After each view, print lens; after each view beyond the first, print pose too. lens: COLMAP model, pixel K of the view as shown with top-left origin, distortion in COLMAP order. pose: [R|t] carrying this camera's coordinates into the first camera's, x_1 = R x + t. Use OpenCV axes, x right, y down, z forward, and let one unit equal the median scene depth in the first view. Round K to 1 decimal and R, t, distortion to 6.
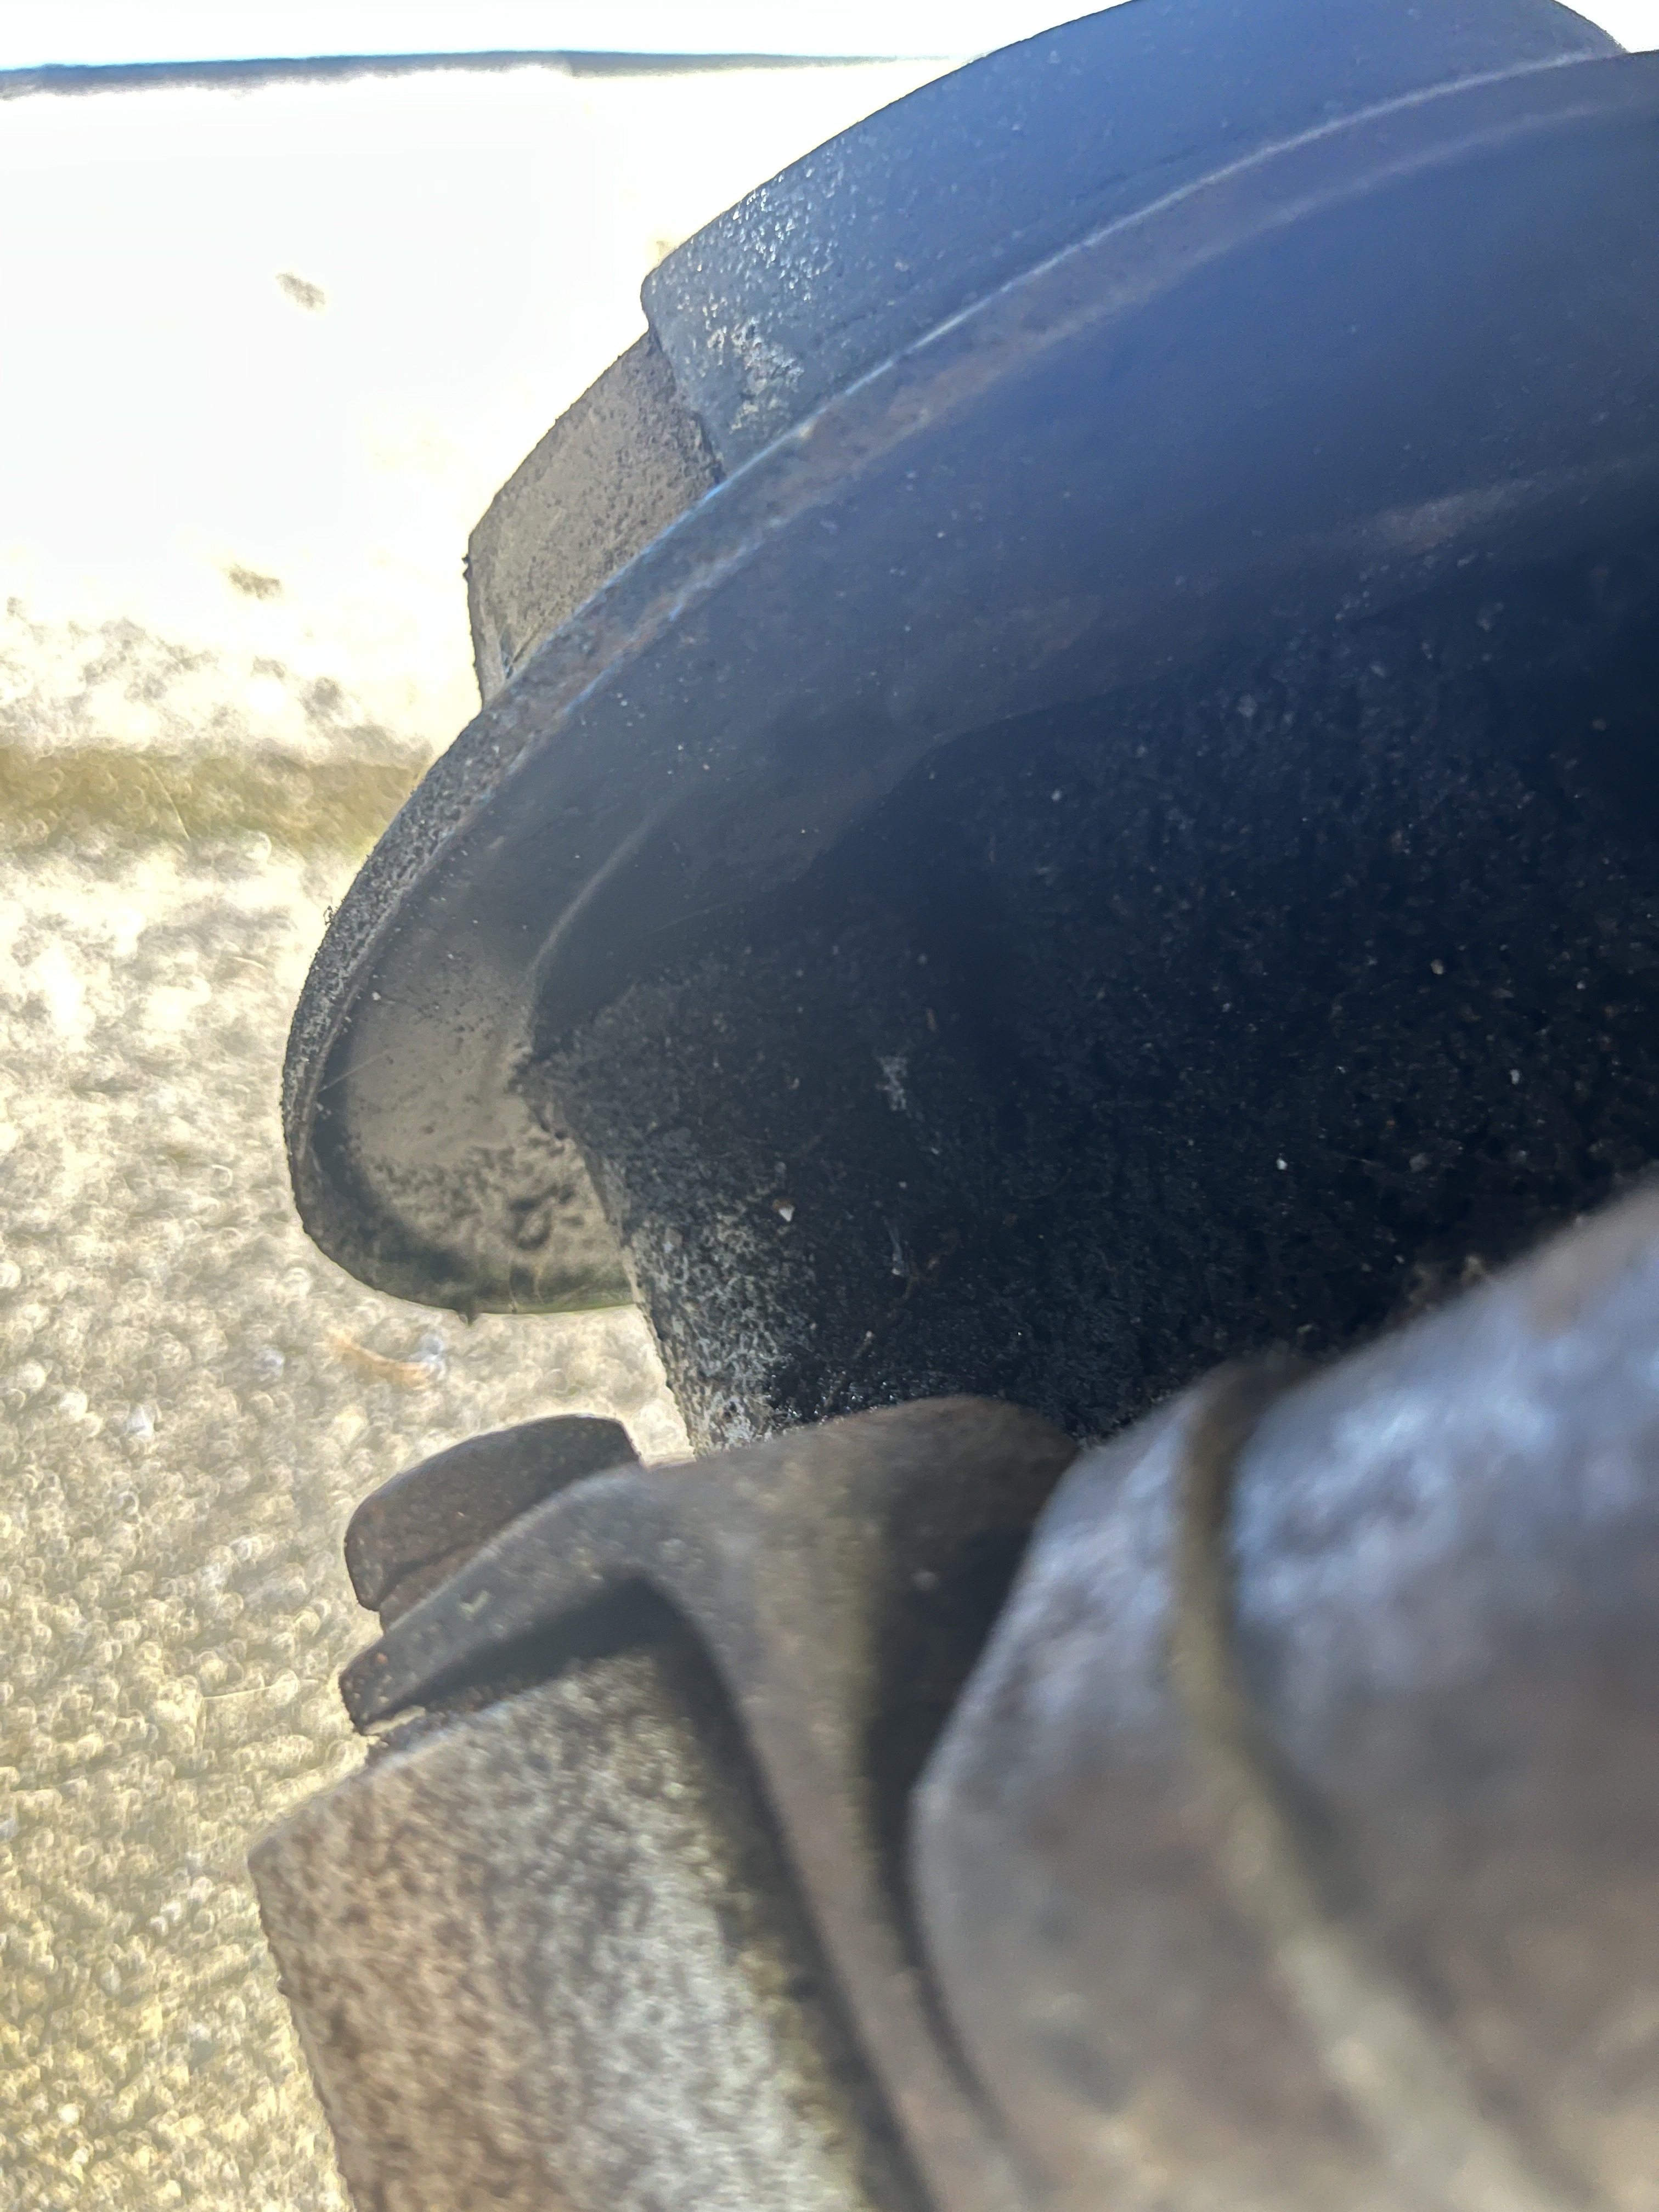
lens RADIAL K [[1788.6, 0, 837.2], [0, 1788.6, 1097.5], [0, 0, 1]] dist [0.009315, -0.070549]
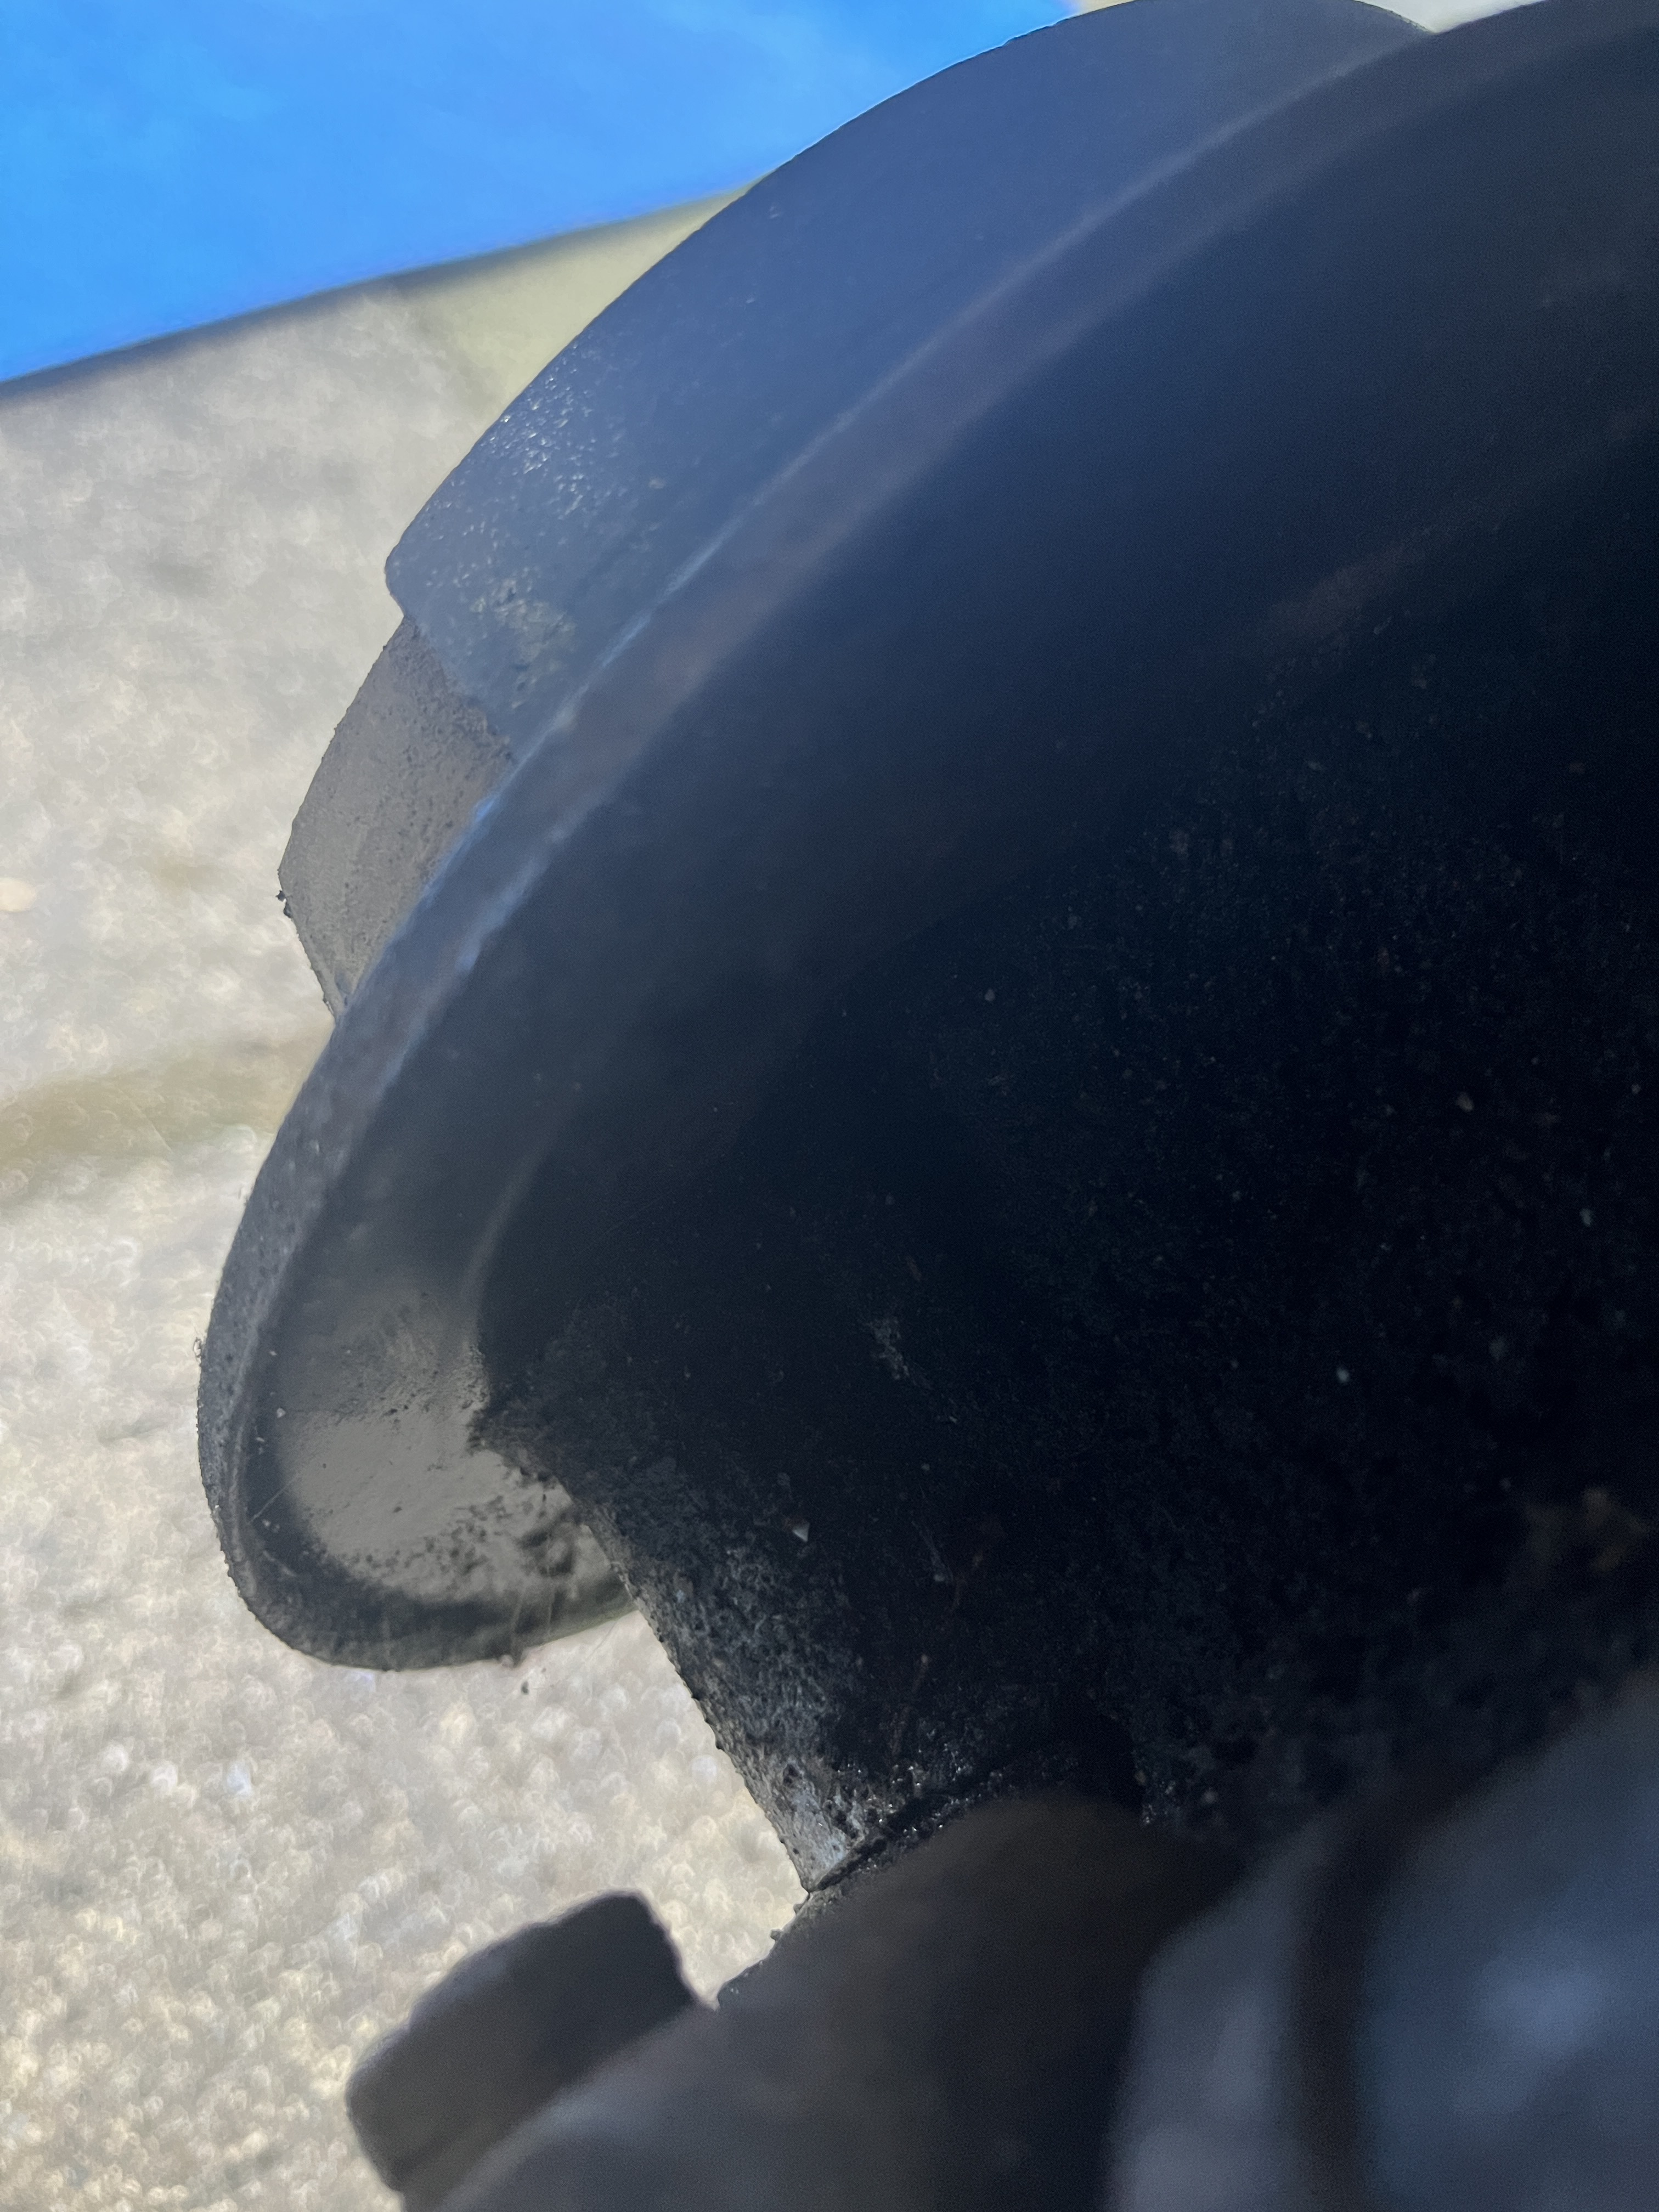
lens RADIAL K [[1788.6, 0, 840.0], [0, 1788.6, 1095.8], [0, 0, 1]] dist [0.009315, -0.070549]
pose [[0.971969, -0.233504, -0.027434, 0.062660], [0.231583, 0.970982, -0.059687, -0.084442], [0.040575, 0.051661, 0.997840, 0.122297]]
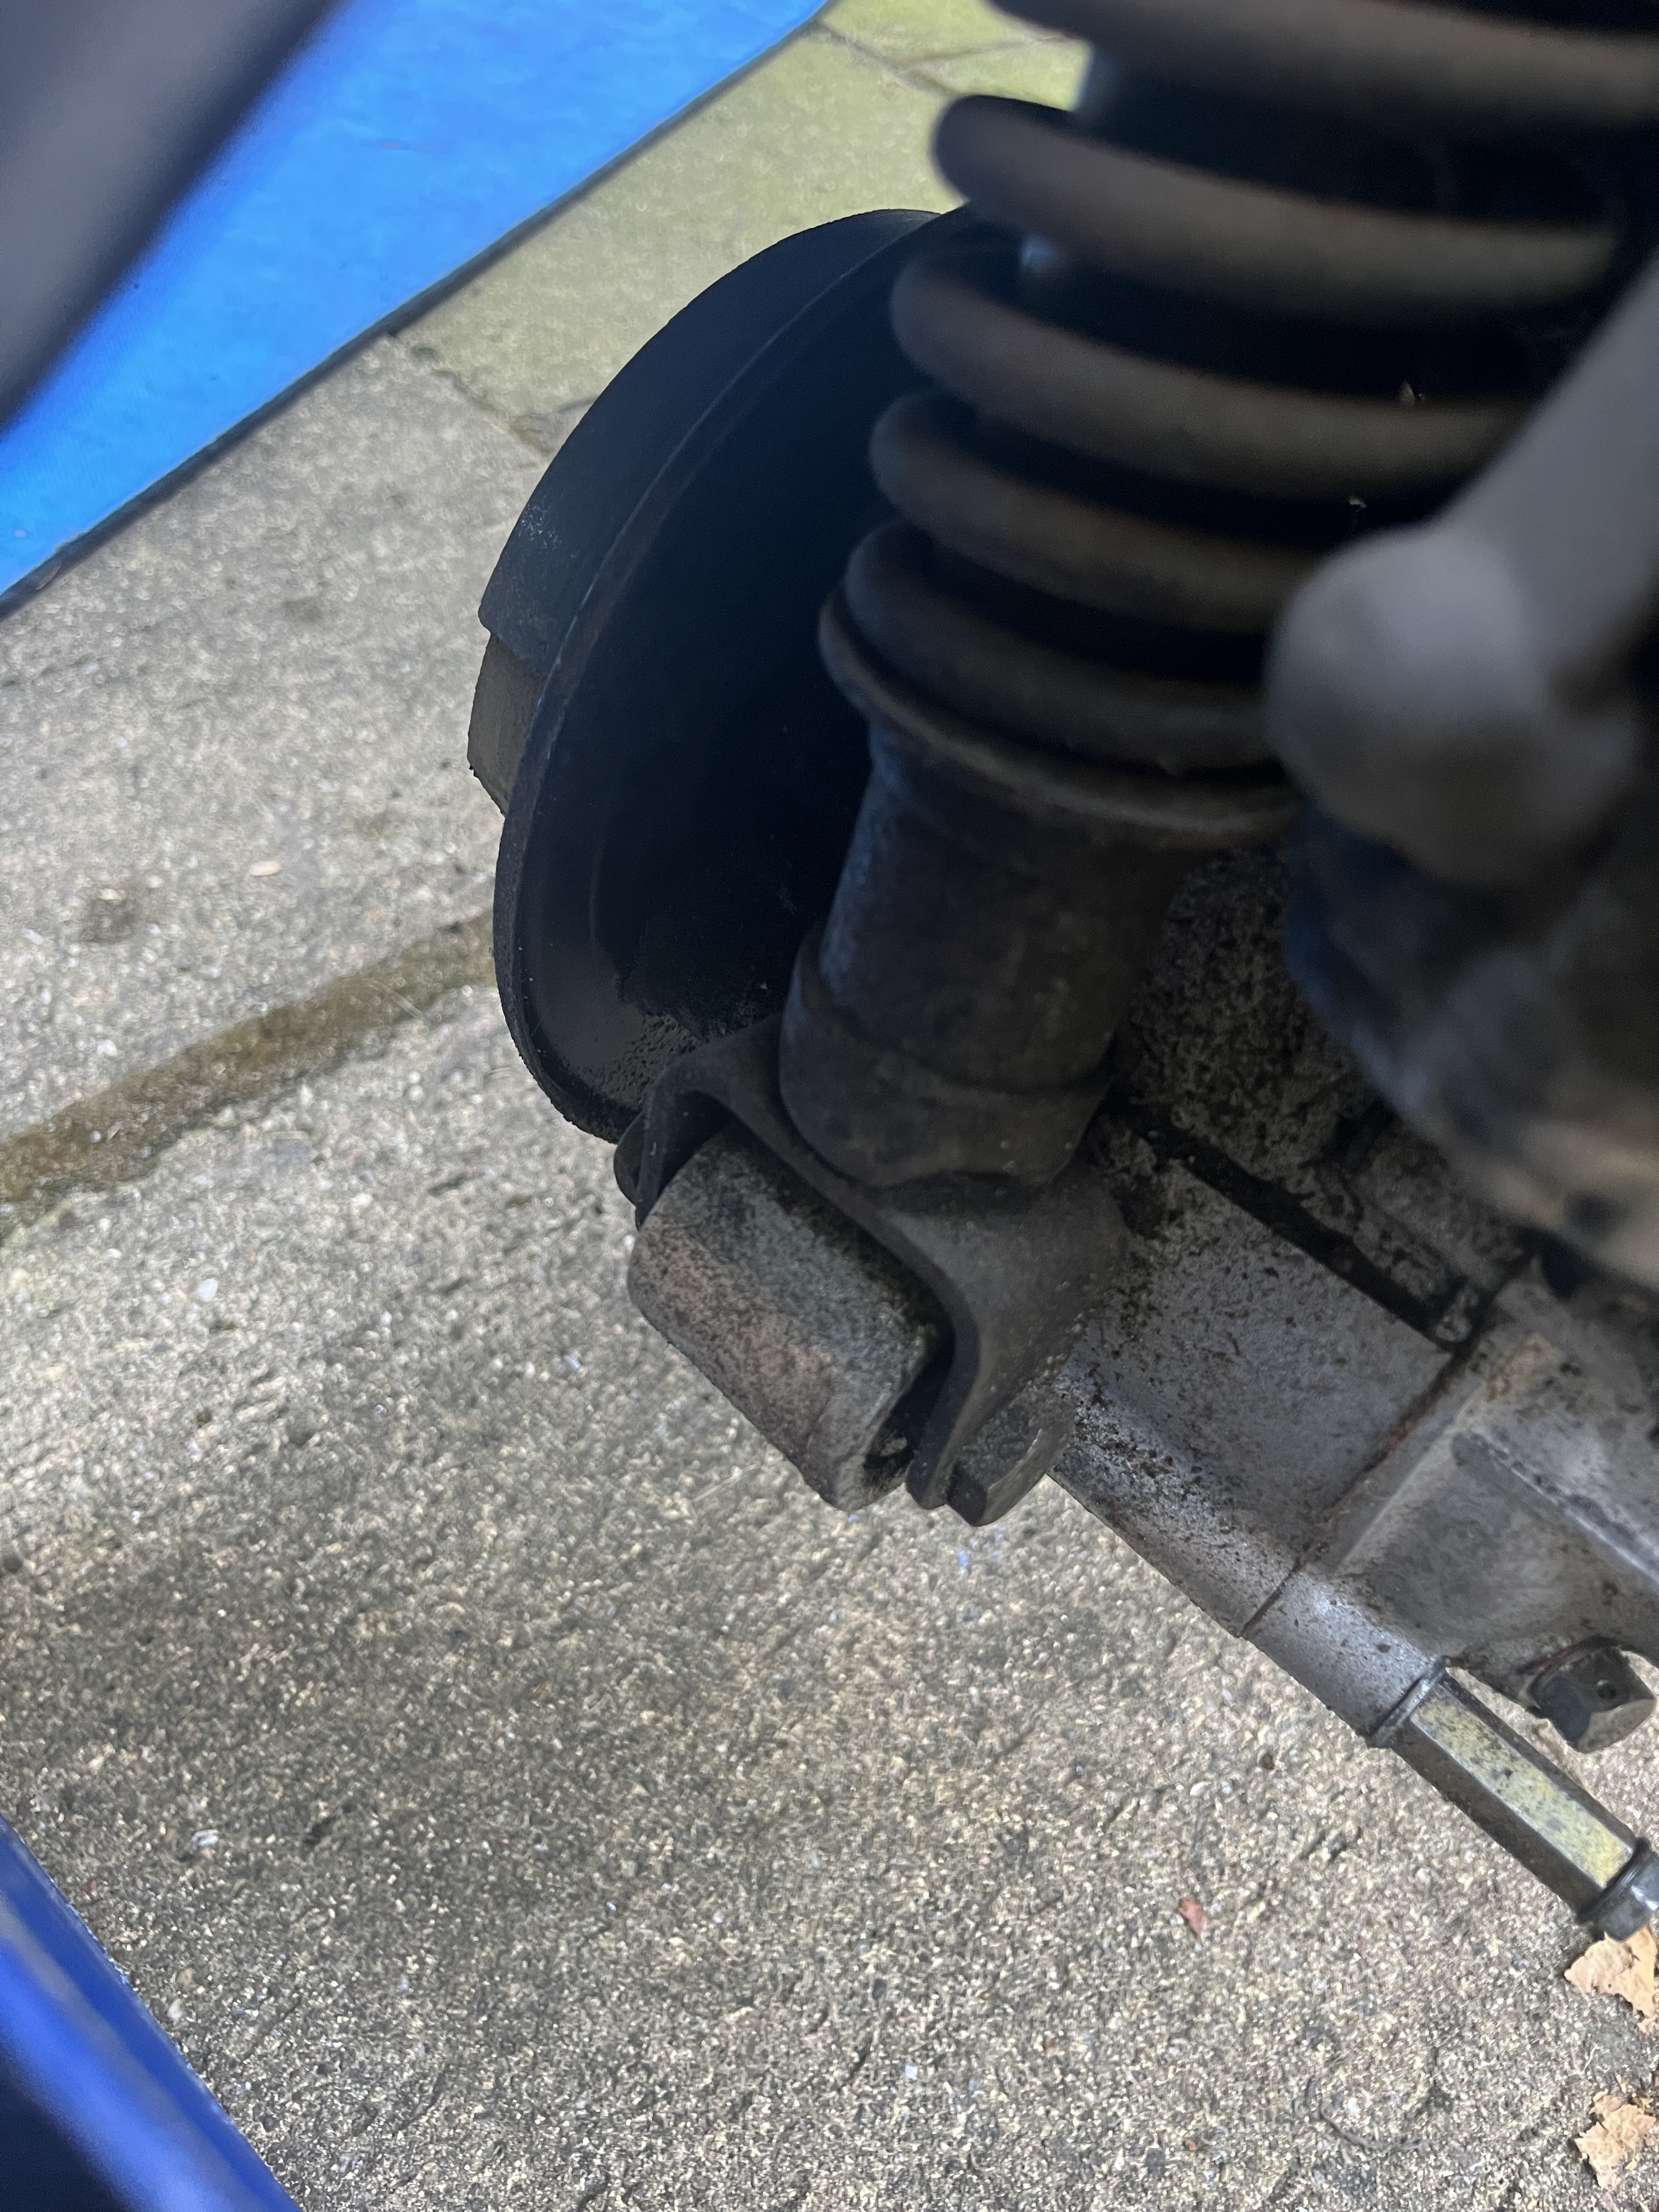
lens RADIAL K [[1788.6, 0, 835.2], [0, 1788.6, 1104.0], [0, 0, 1]] dist [0.009315, -0.070549]
pose [[0.876211, -0.456275, -0.155137, 0.283129], [0.459734, 0.887931, -0.014931, 0.245814], [0.144564, -0.058239, 0.987780, -0.924922]]
